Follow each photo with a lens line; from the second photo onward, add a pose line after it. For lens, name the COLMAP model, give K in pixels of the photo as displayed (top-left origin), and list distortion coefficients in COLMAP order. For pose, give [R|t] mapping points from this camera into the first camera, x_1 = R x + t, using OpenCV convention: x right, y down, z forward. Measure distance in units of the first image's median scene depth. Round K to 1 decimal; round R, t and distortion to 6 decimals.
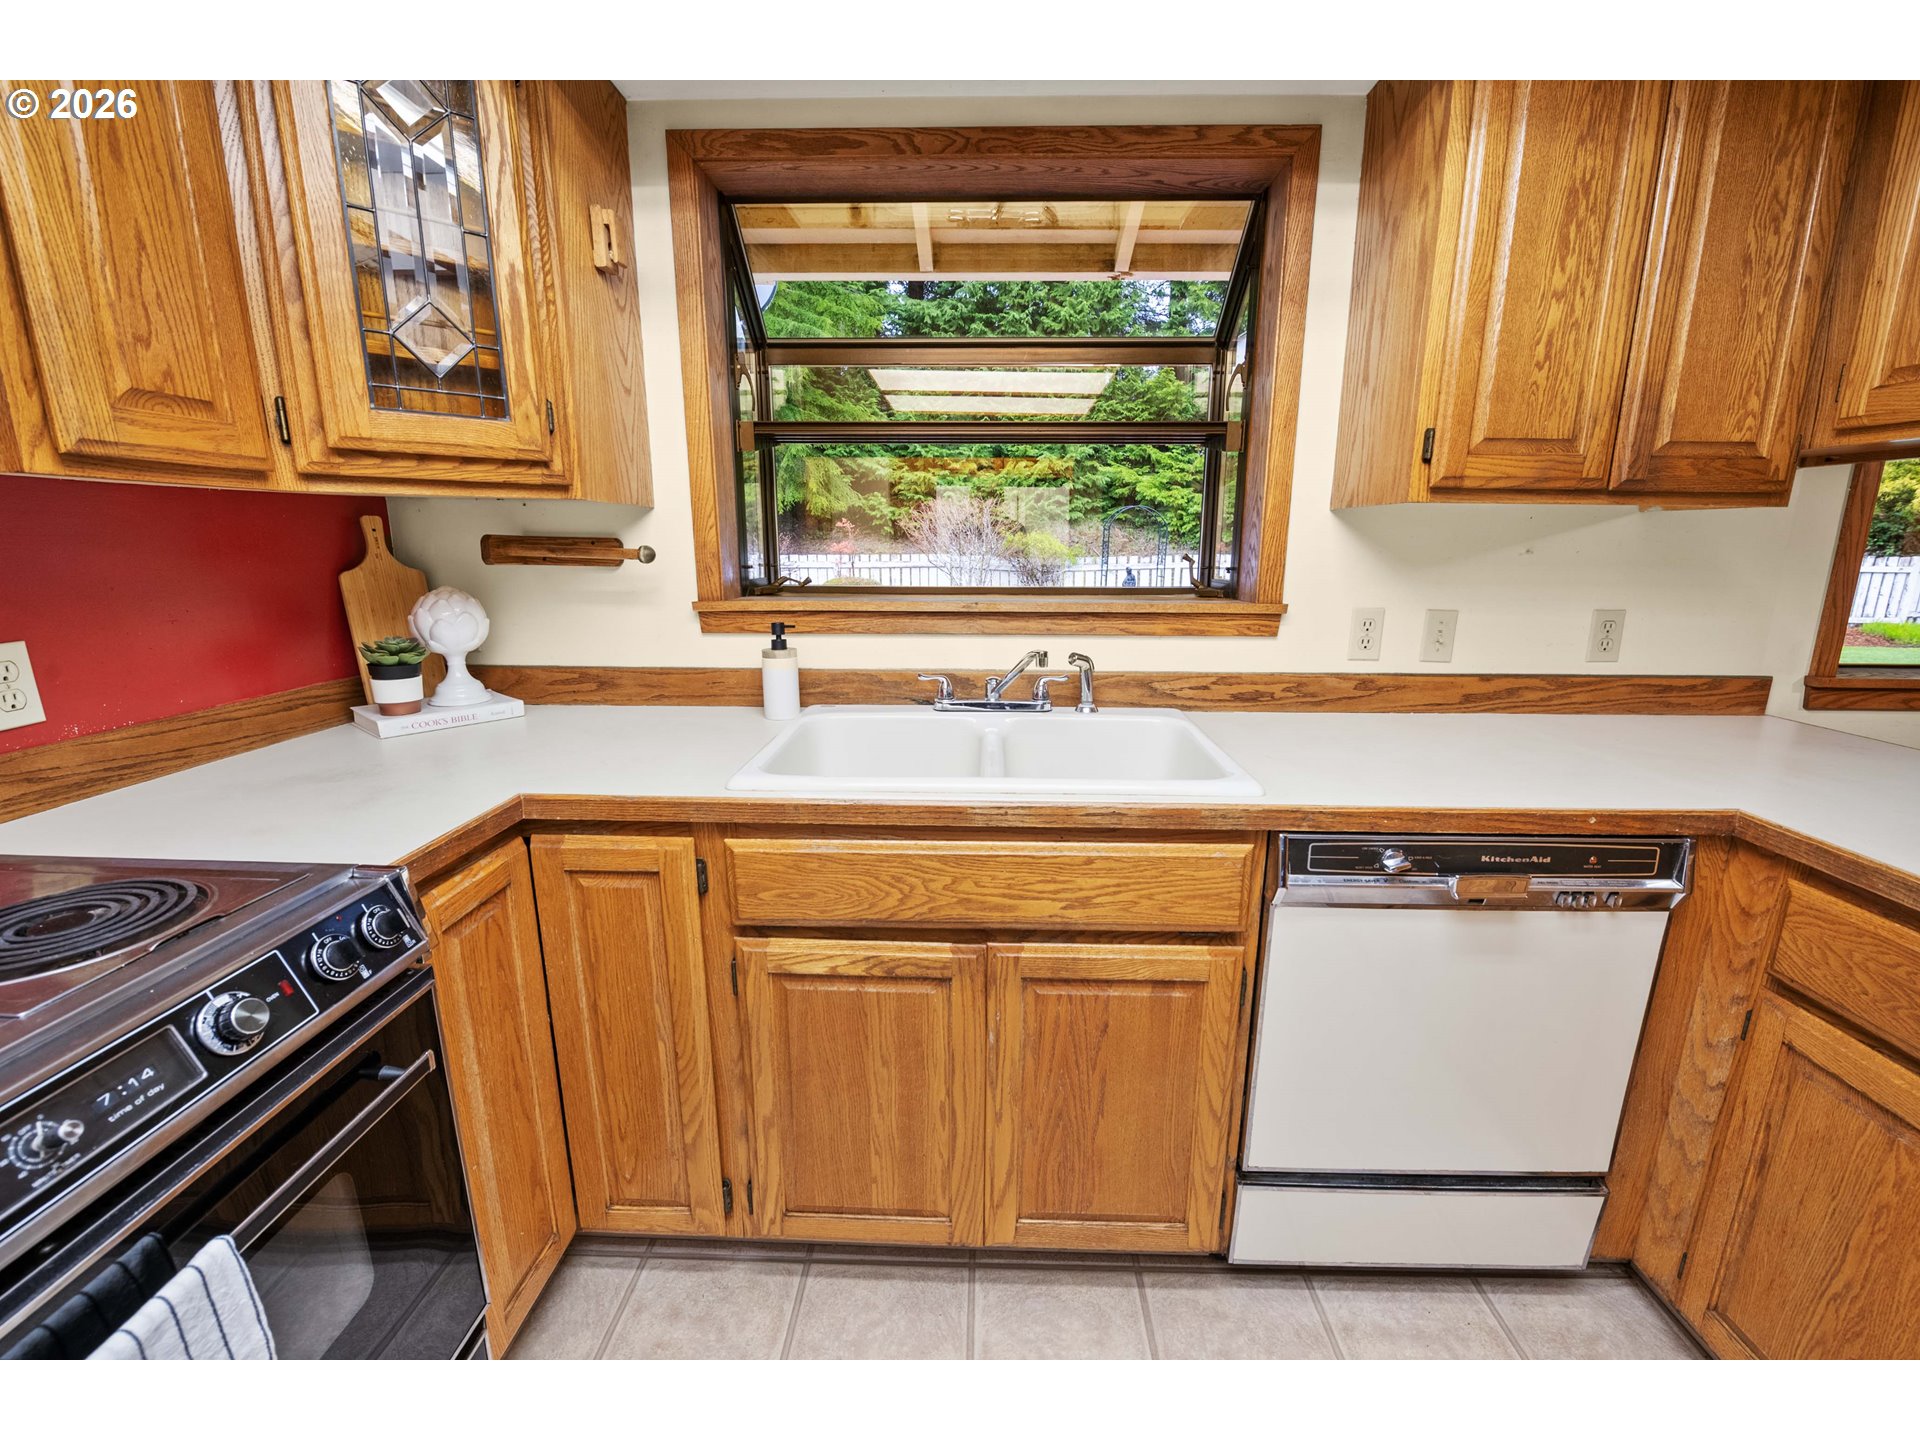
lens RADIAL K [[771.8, 0, 966.4], [0, 771.8, 709.8], [0, 0, 1]] dist [-0.011420, -0.000714]
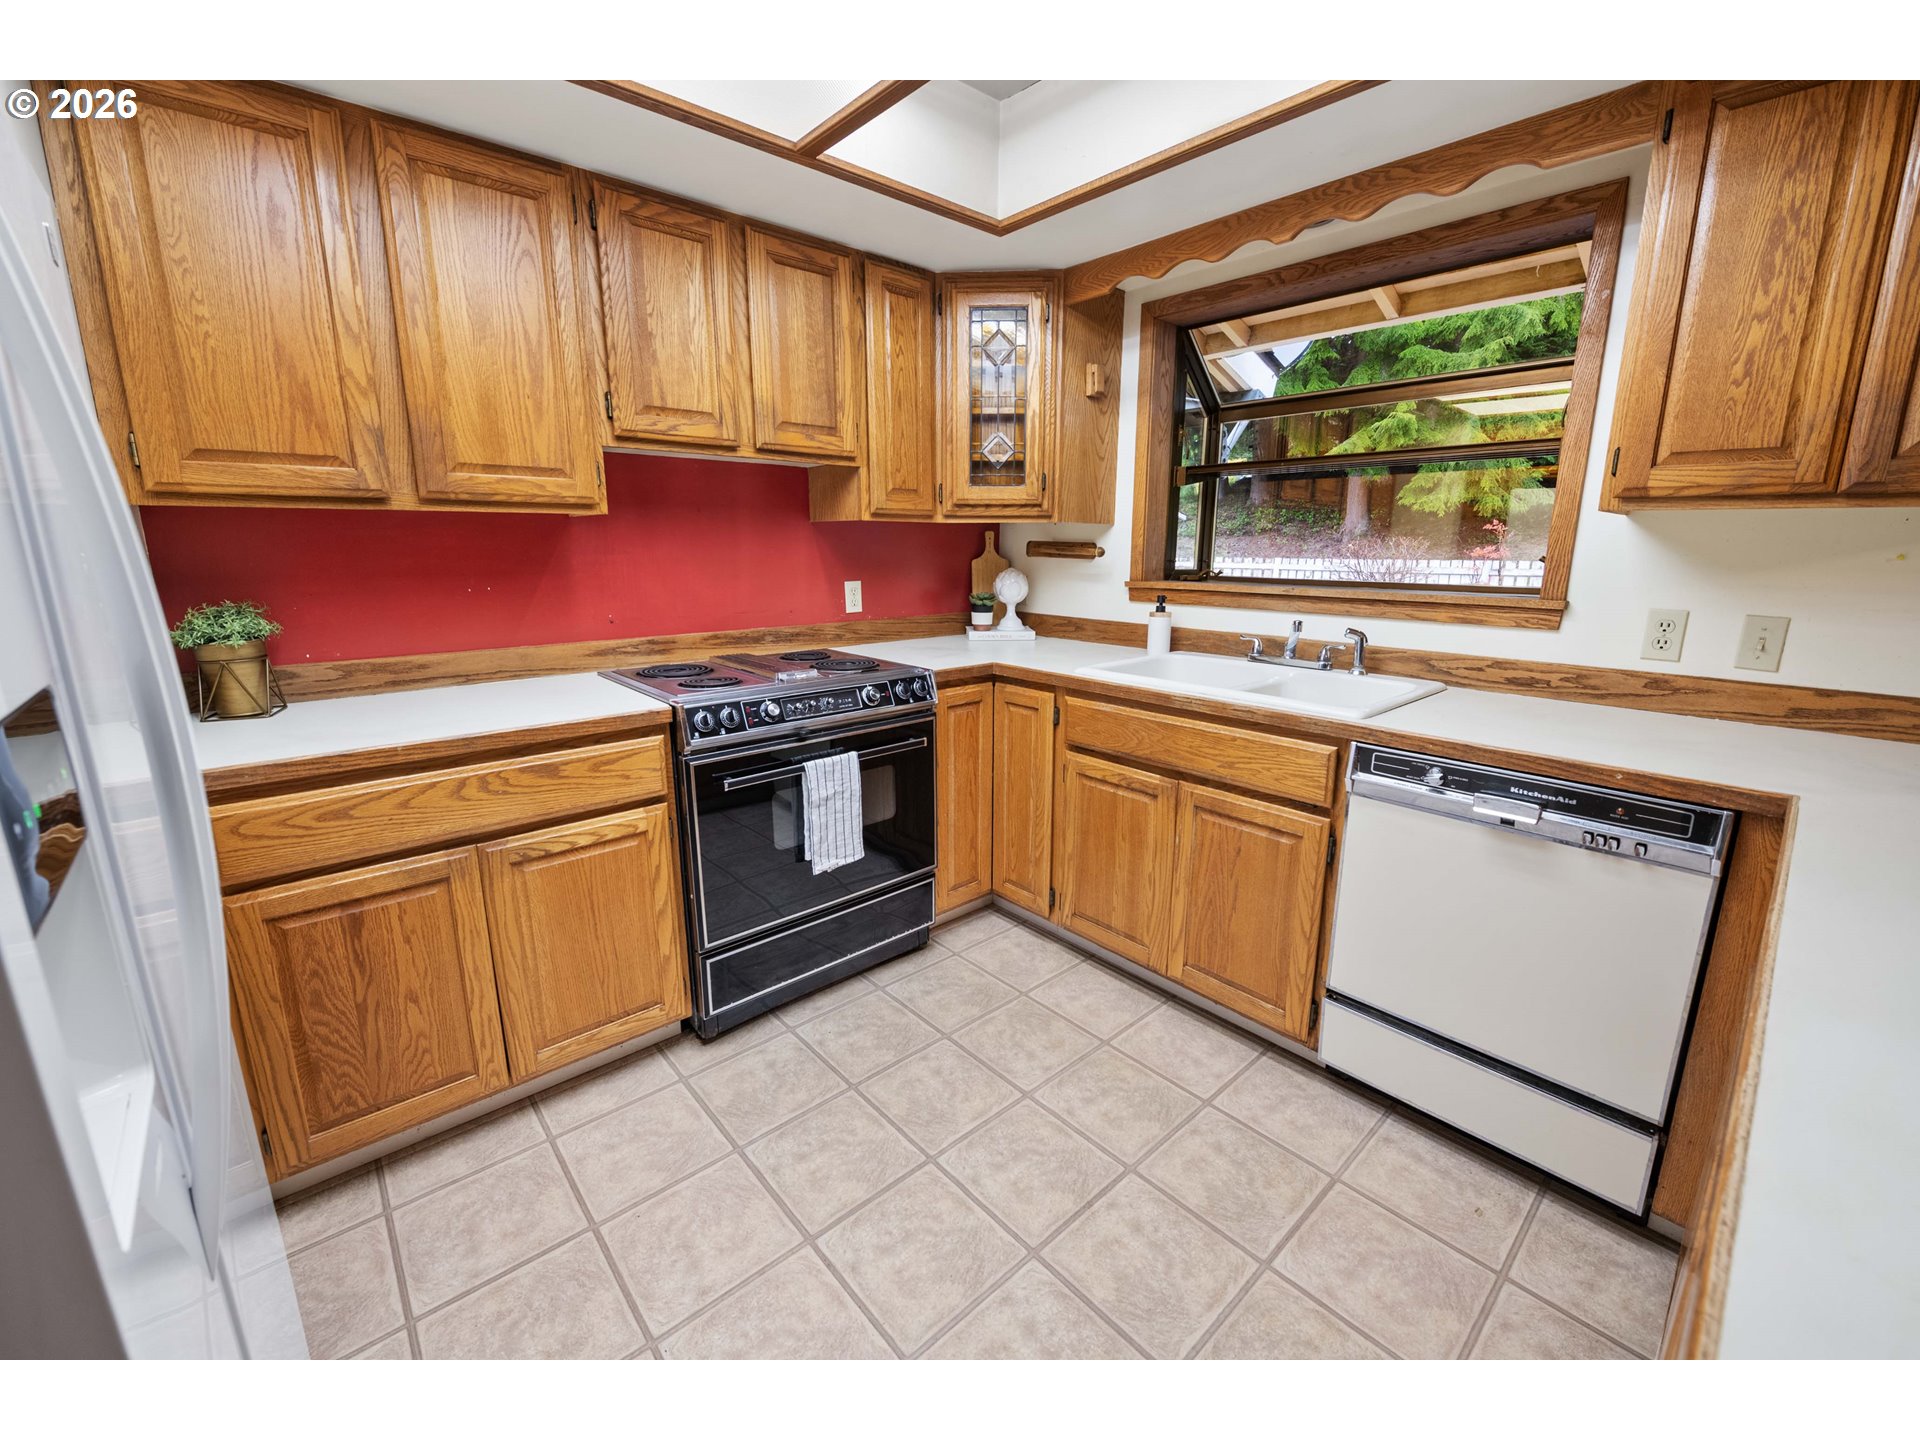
lens RADIAL K [[771.8, 0, 966.4], [0, 771.8, 709.8], [0, 0, 1]] dist [-0.011420, -0.000714]
pose [[0.685639, 0.151484, -0.712006, 0.829607], [-0.155360, 0.986023, 0.060177, 0.111762], [0.711170, 0.069358, 0.699591, -0.496145]]
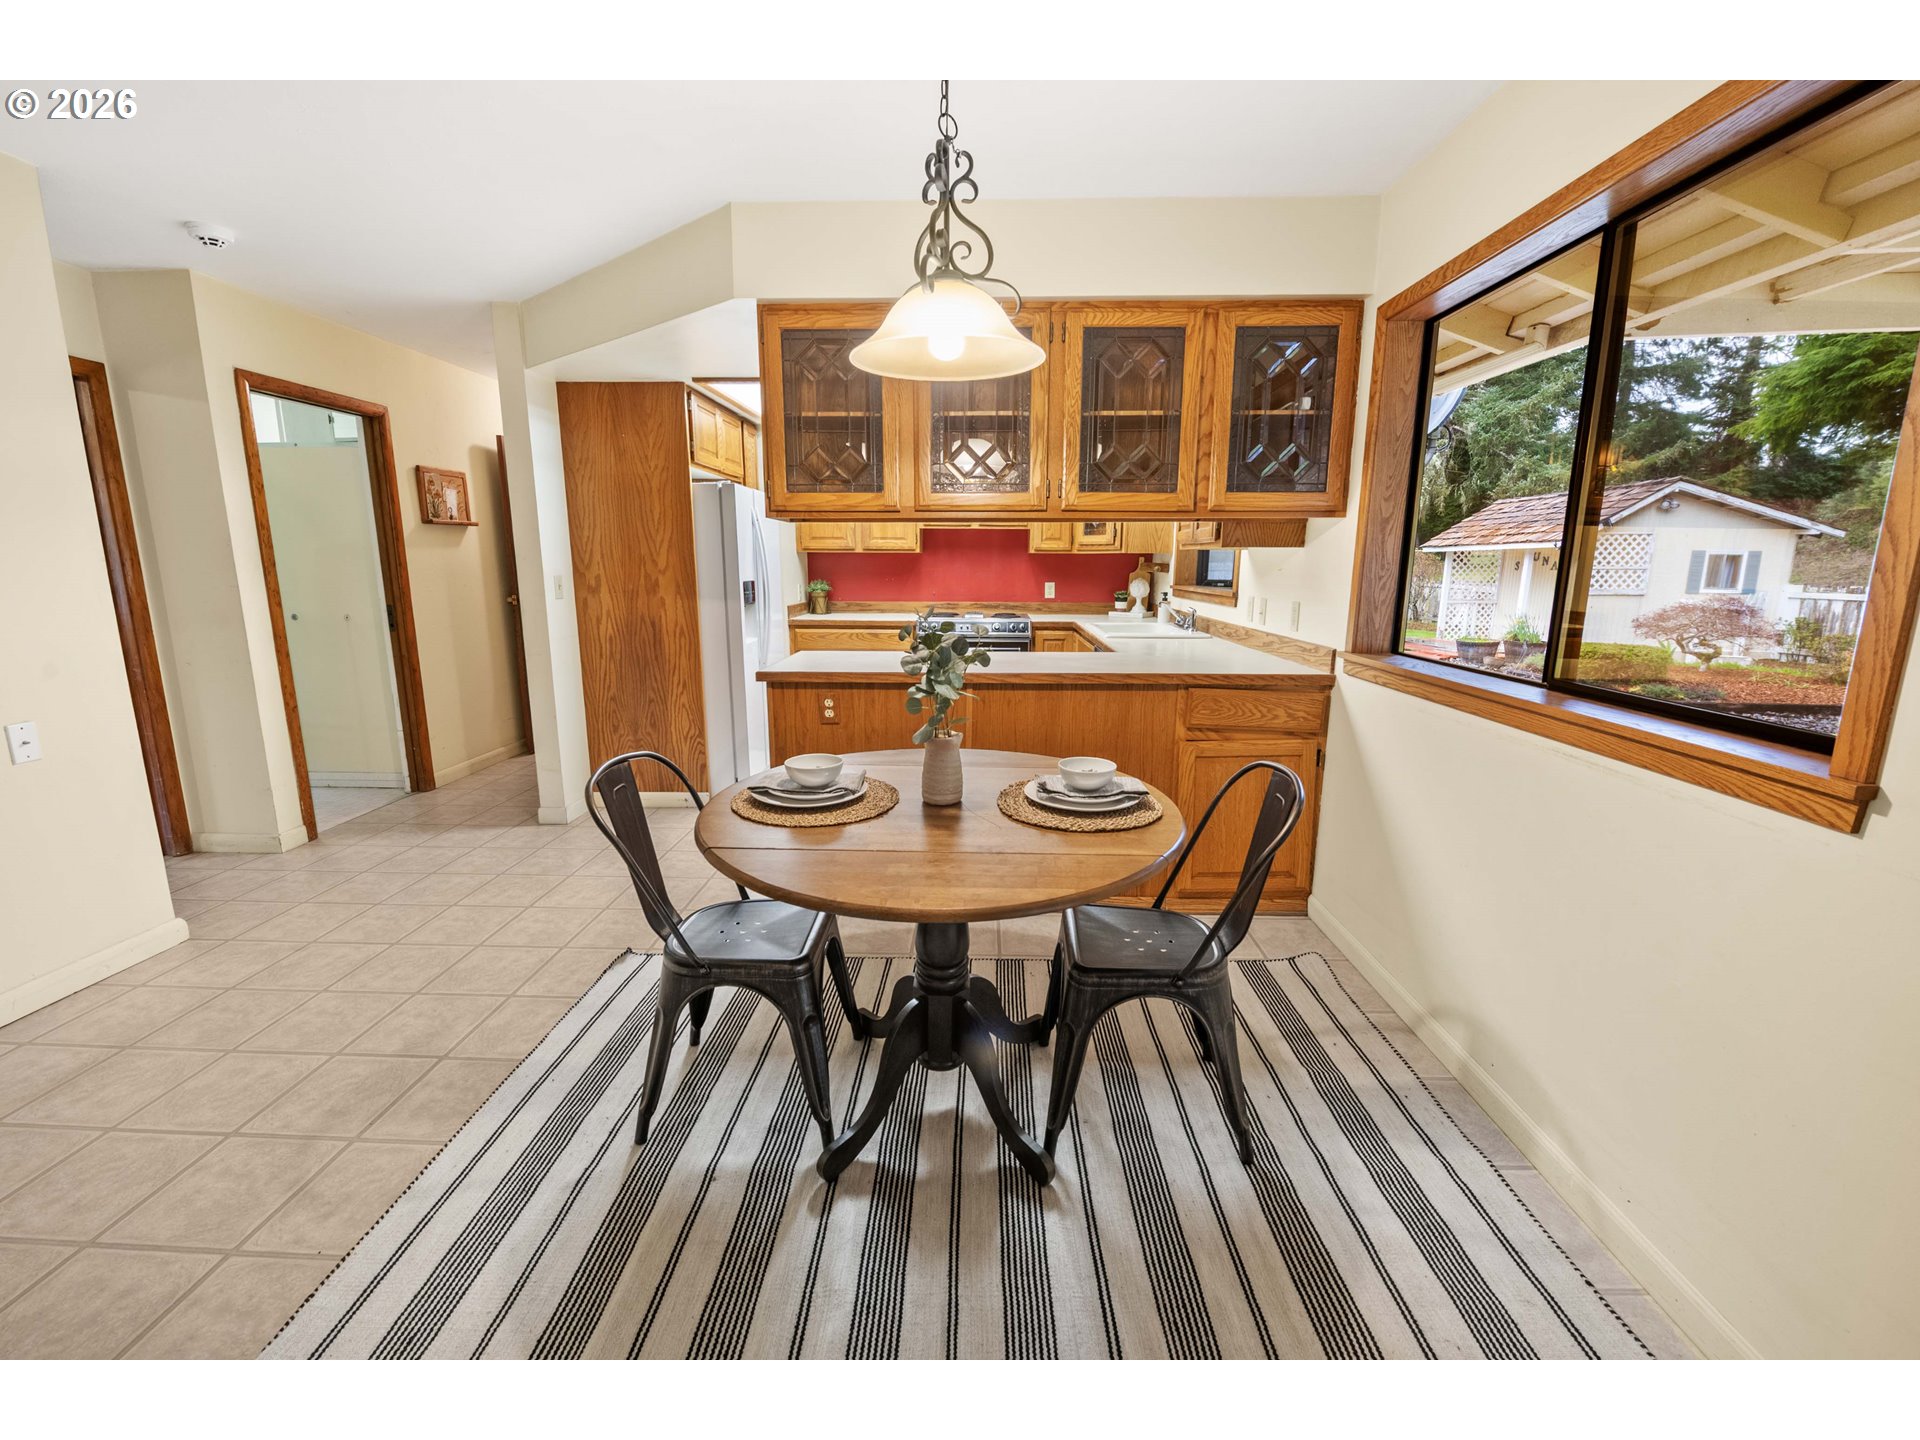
lens RADIAL K [[881.5, 0, 959.2], [0, 881.5, 754.1], [0, 0, 1]] dist [-0.013906, -0.000591]
pose [[-0.004983, 0.209988, -0.977691, 4.118668], [-0.219234, 0.953688, 0.205950, -0.055038], [0.975660, 0.215369, 0.041284, 0.283296]]
